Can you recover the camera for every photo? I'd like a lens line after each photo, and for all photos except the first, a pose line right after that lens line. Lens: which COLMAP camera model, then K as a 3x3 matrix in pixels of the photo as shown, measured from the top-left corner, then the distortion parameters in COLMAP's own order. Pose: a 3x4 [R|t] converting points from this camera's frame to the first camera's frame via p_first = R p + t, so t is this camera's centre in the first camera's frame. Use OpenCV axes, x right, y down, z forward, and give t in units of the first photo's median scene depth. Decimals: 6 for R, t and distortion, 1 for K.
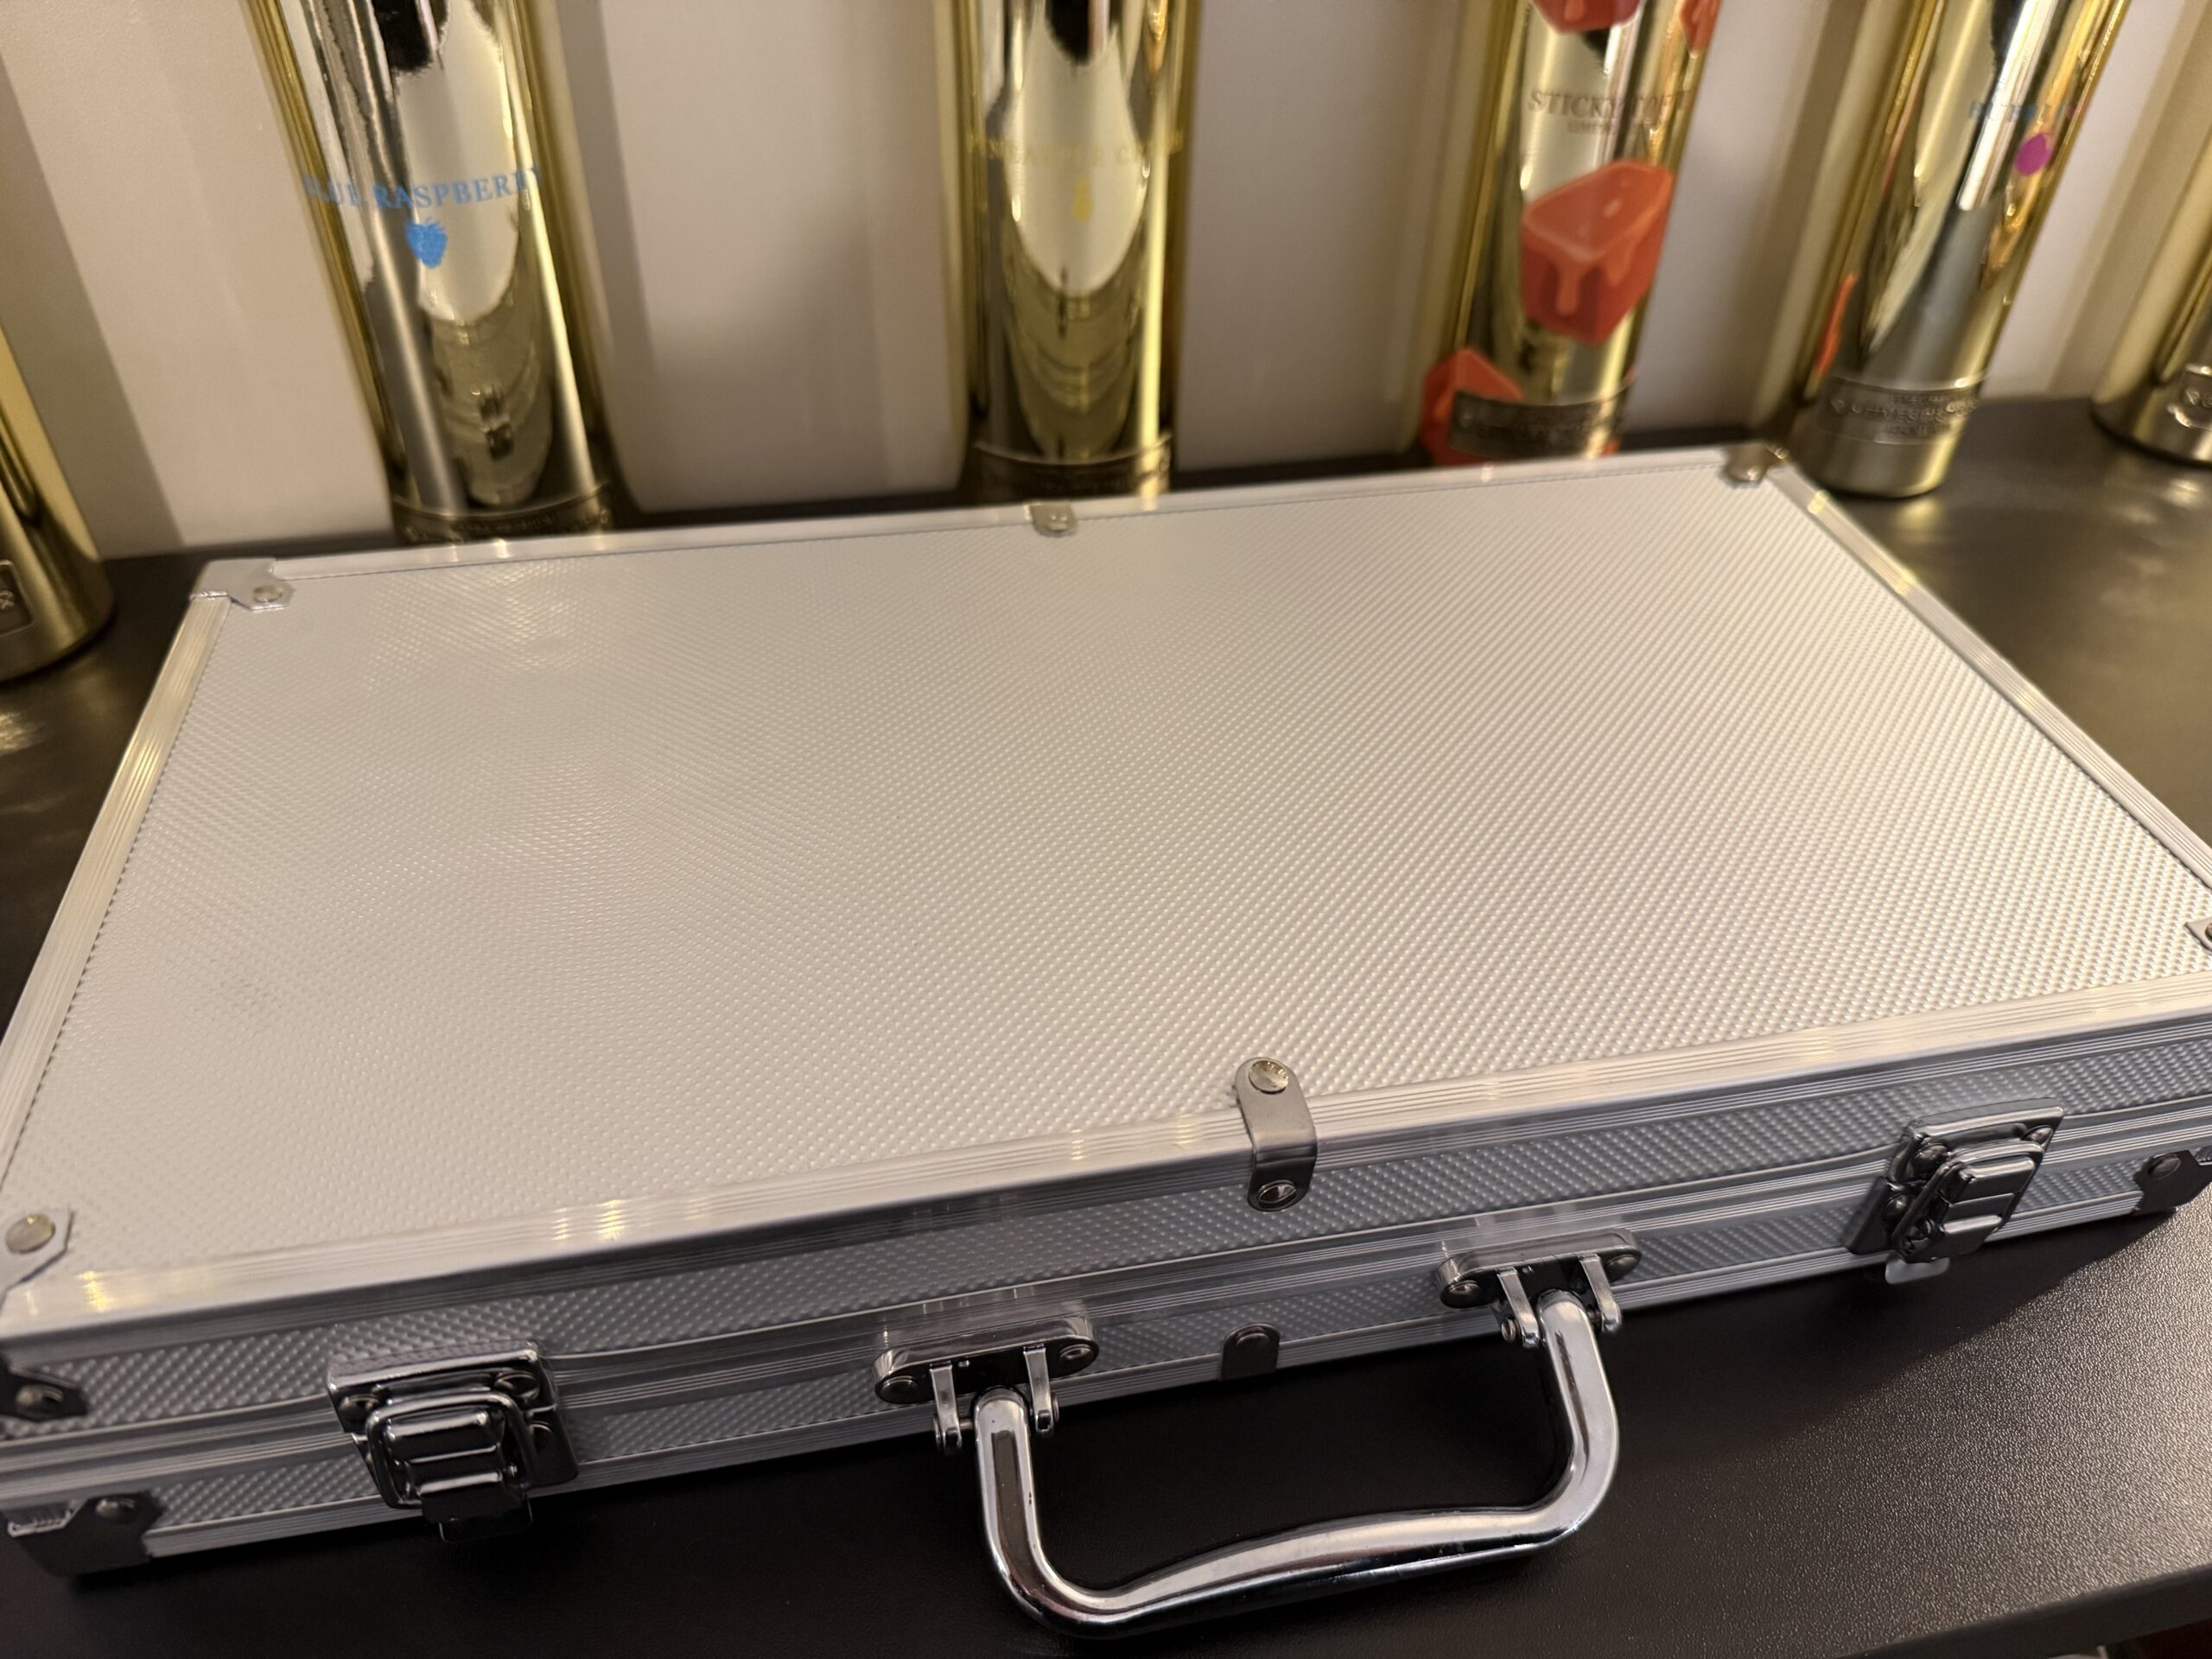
lens RADIAL K [[1569.3, 0, 1099.8], [0, 1569.3, 830.1], [0, 0, 1]] dist [0.008468, -0.003531]
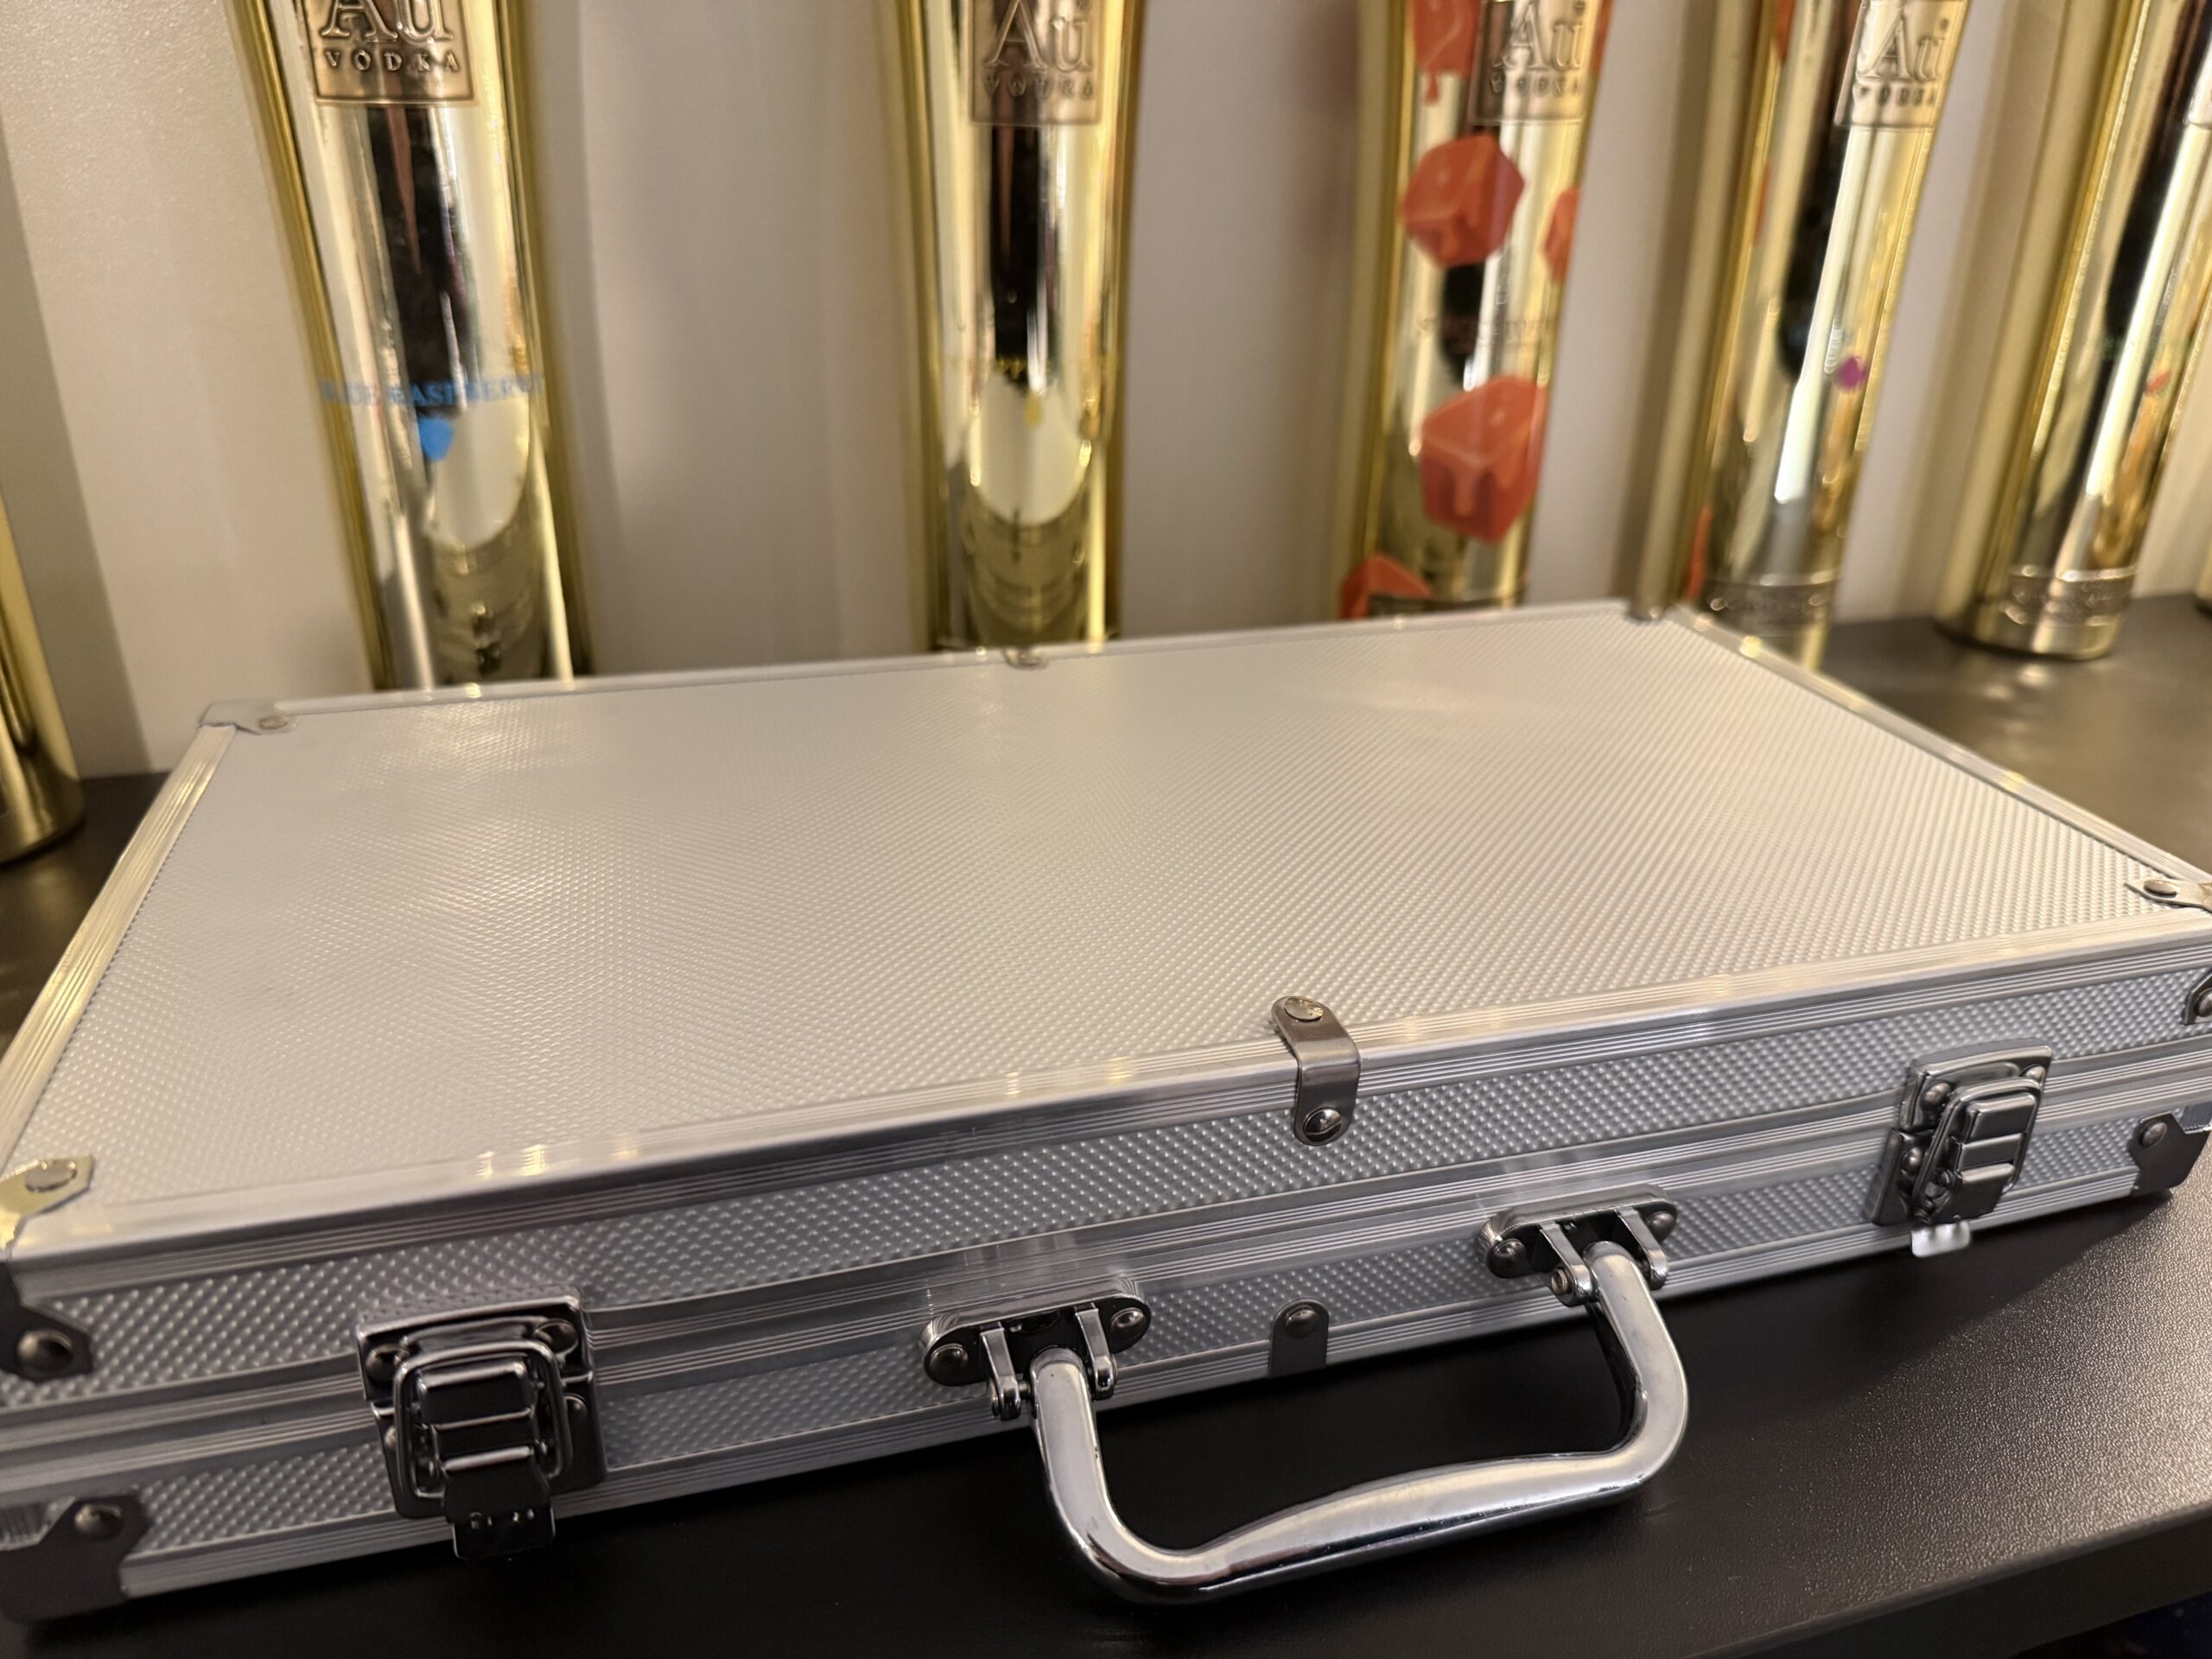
lens RADIAL K [[1569.3, 0, 1095.7], [0, 1569.3, 886.6], [0, 0, 1]] dist [0.008468, -0.003531]
pose [[0.997106, -0.040572, 0.064289, -0.086330], [0.055033, 0.968655, -0.242238, 0.306955], [-0.052445, 0.245075, 0.968084, -0.003695]]
